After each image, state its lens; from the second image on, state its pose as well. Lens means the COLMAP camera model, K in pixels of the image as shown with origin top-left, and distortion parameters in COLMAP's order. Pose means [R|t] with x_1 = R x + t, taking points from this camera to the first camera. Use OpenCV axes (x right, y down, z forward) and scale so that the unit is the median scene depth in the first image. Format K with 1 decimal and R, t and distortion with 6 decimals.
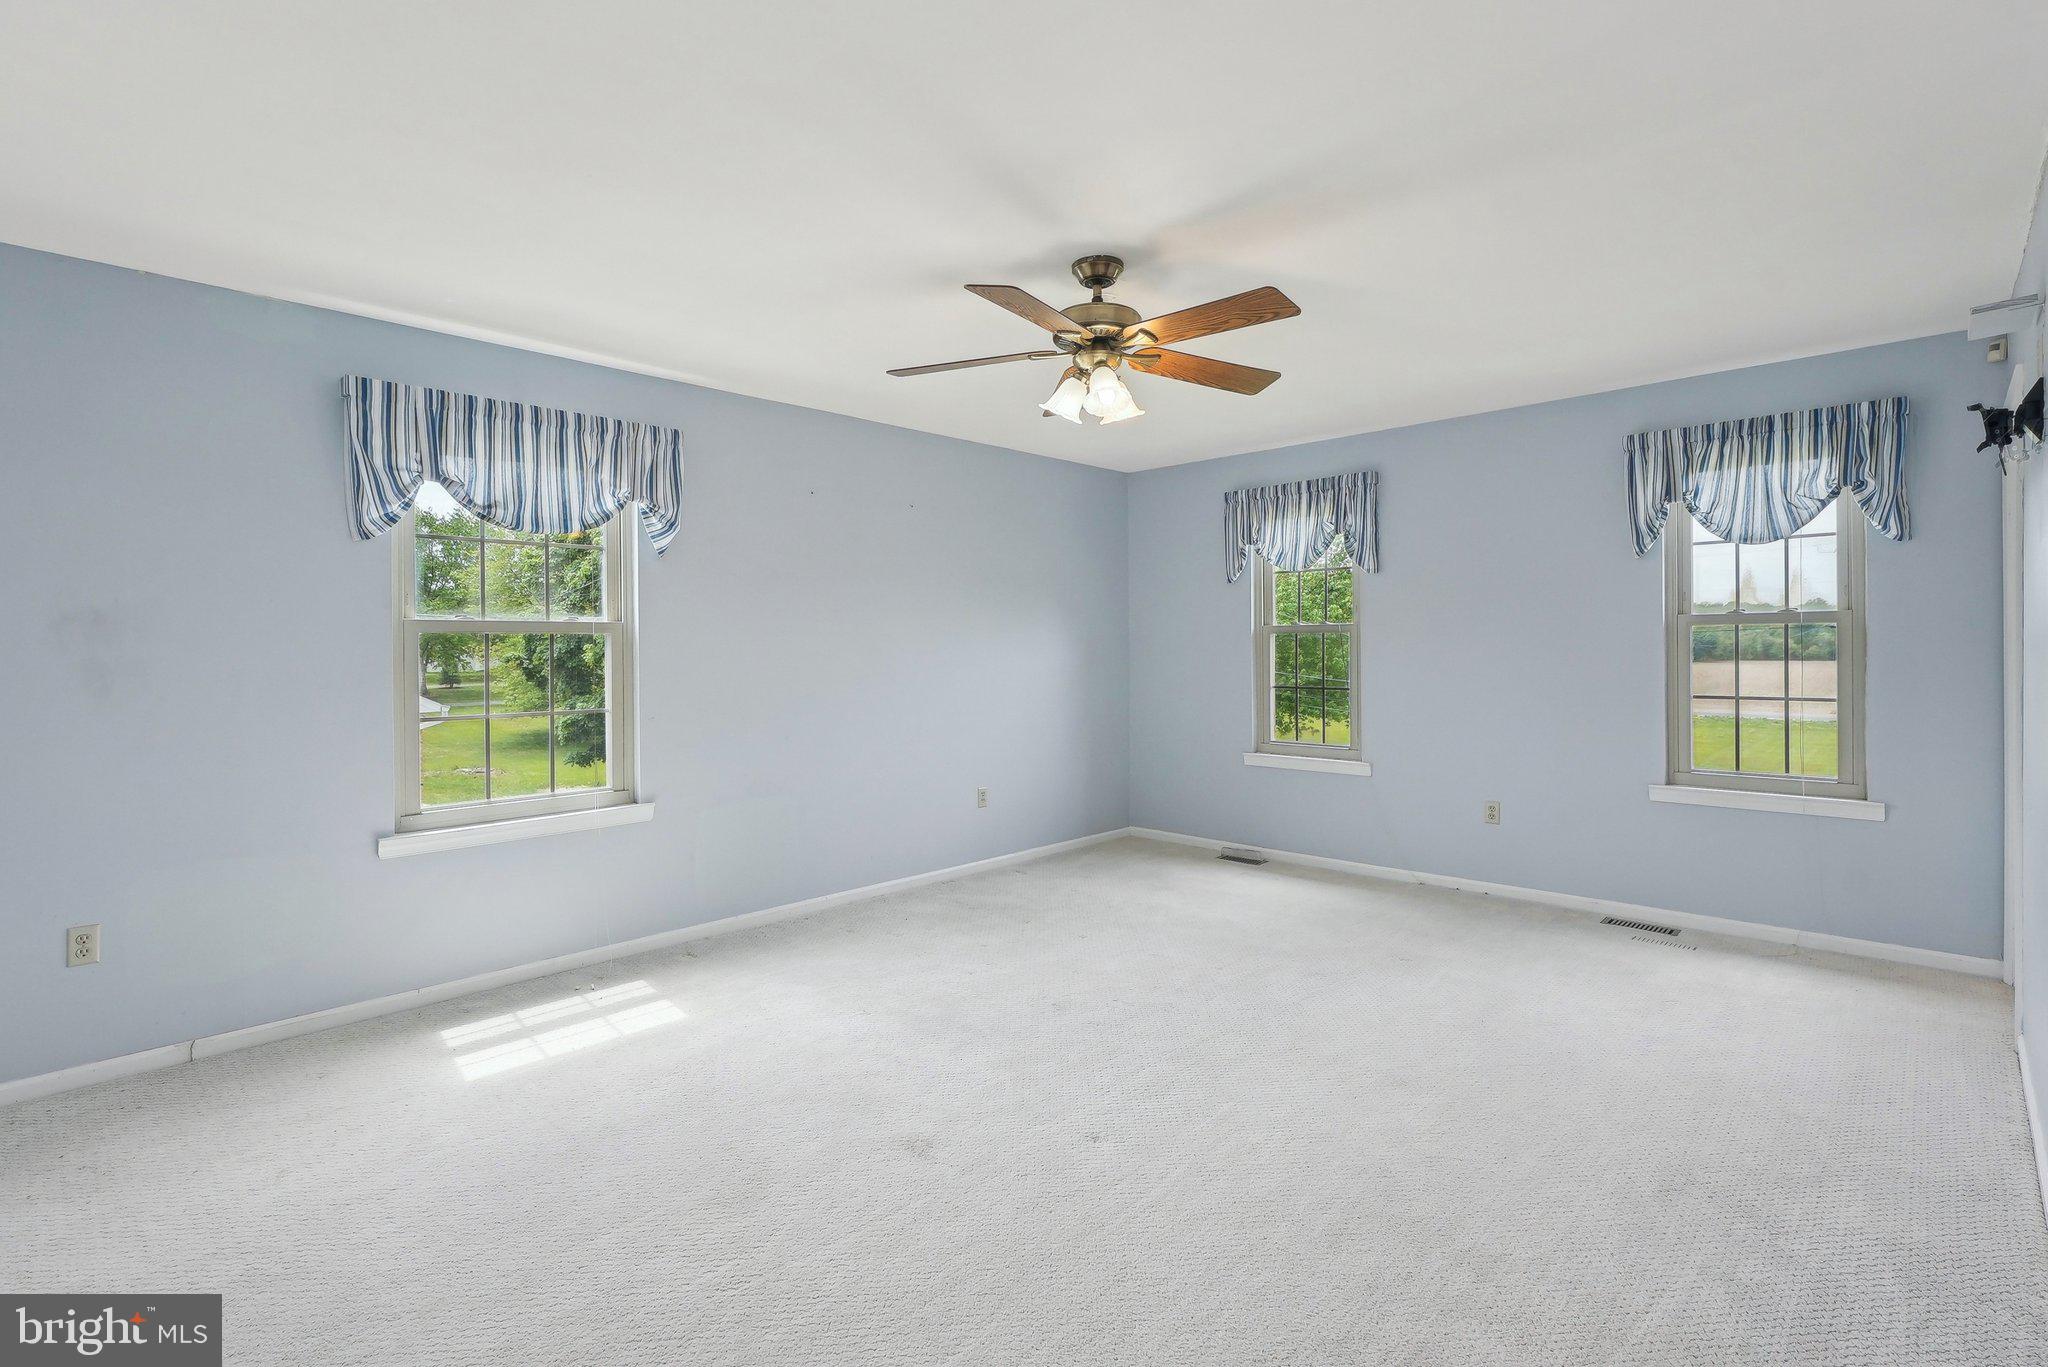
lens RADIAL K [[929.9, 0, 1021.7], [0, 929.9, 632.7], [0, 0, 1]] dist [-0.001598, -0.000362]
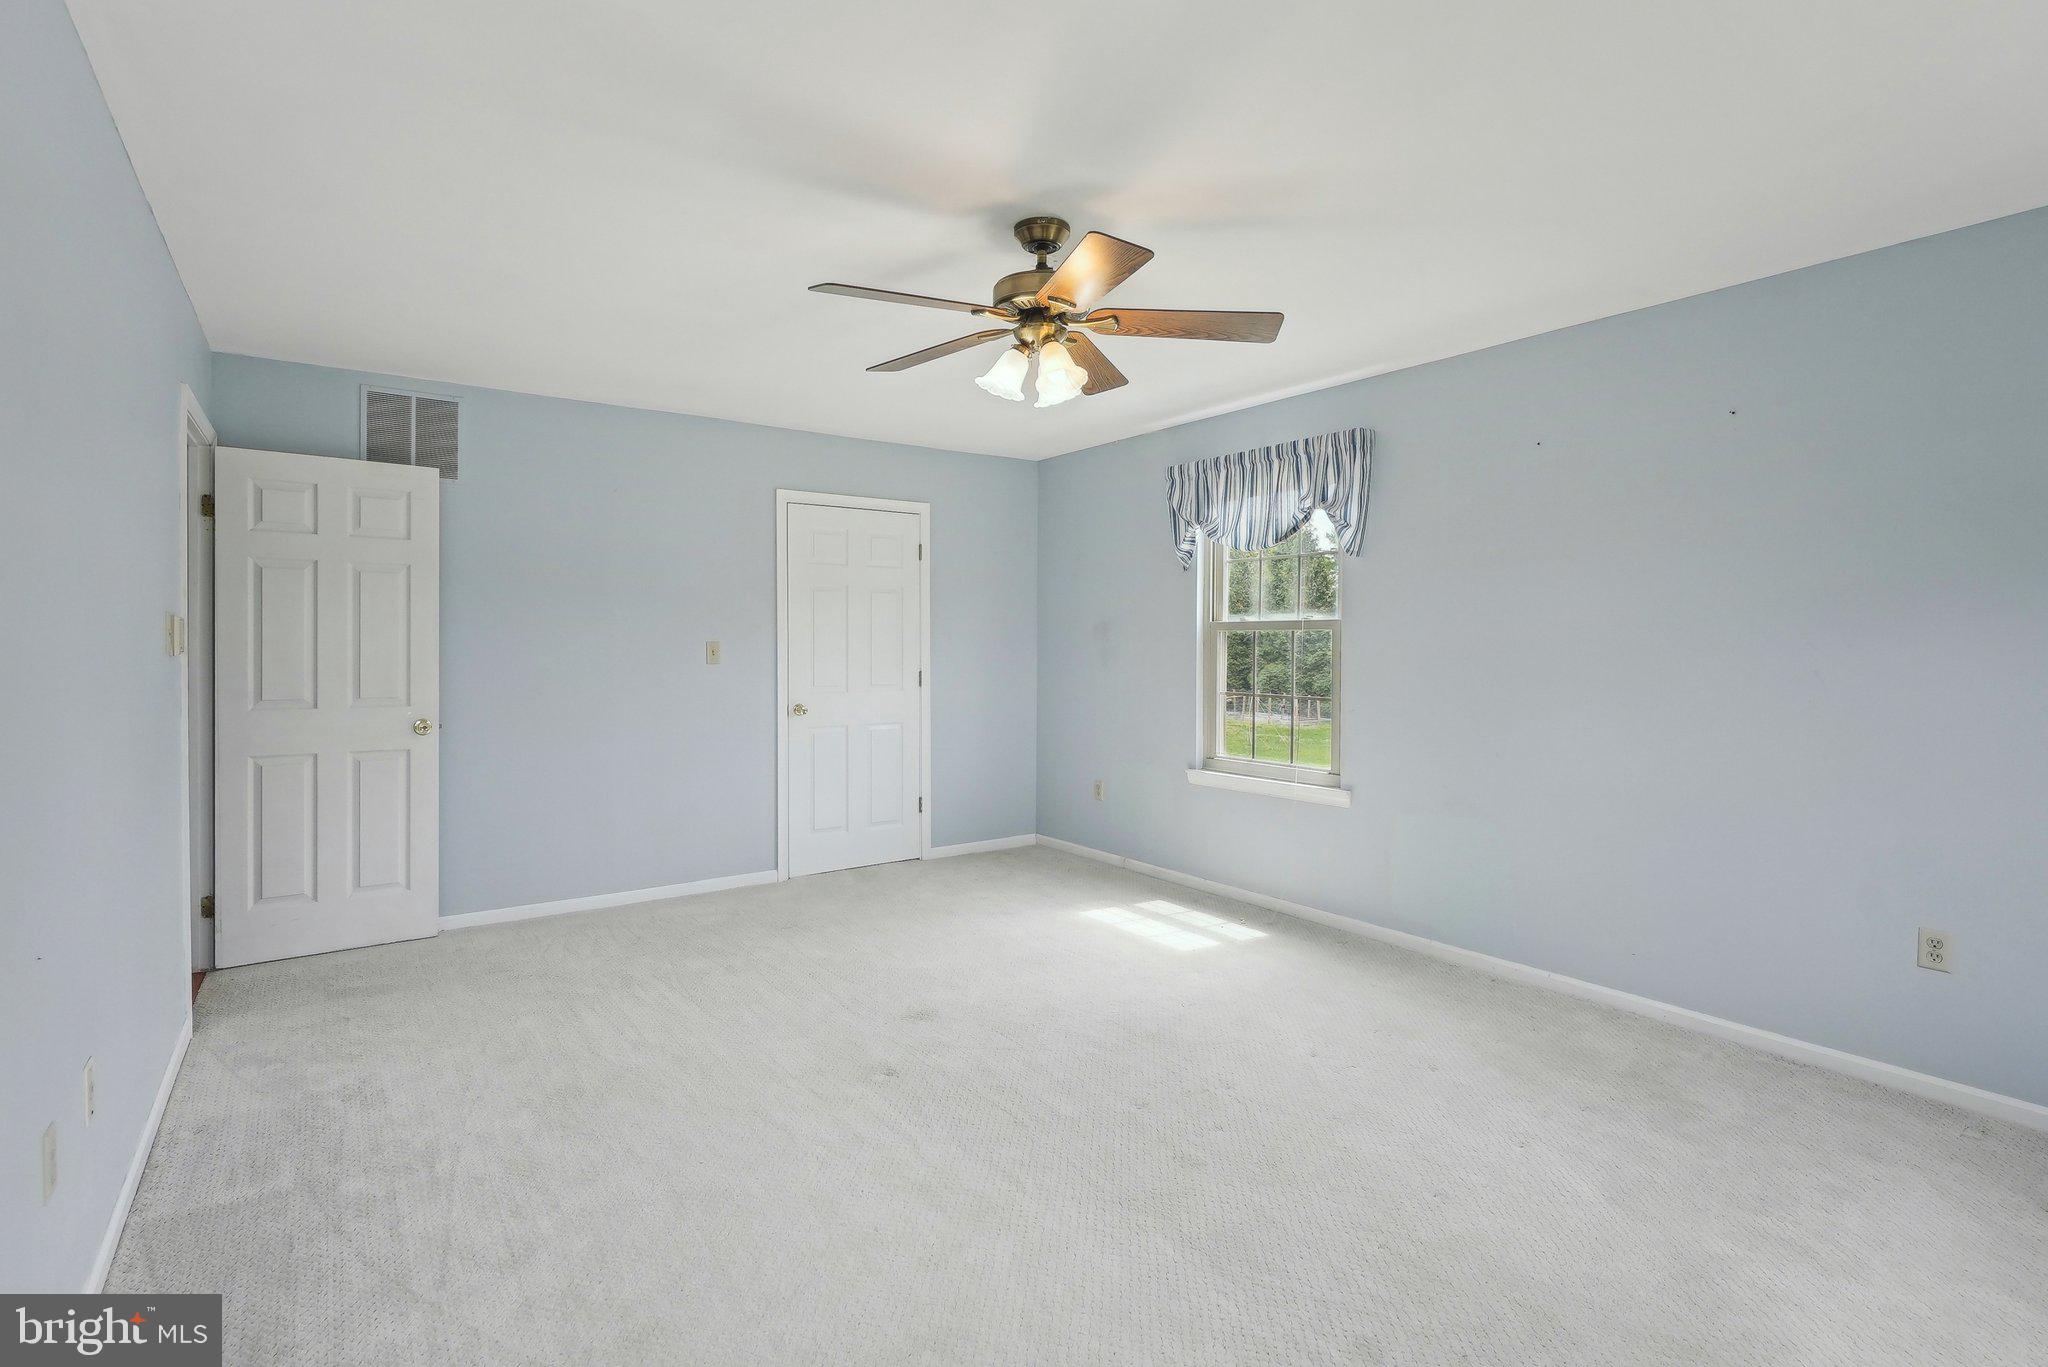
lens RADIAL K [[997.2, 0, 1022.9], [0, 997.2, 637.8], [0, 0, 1]] dist [0.001099, 0.000205]
pose [[-0.170784, -0.003217, -0.985303, 0.874708], [0.004353, 0.999982, -0.004019, 0.014923], [0.985299, -0.004976, -0.170767, 0.942461]]
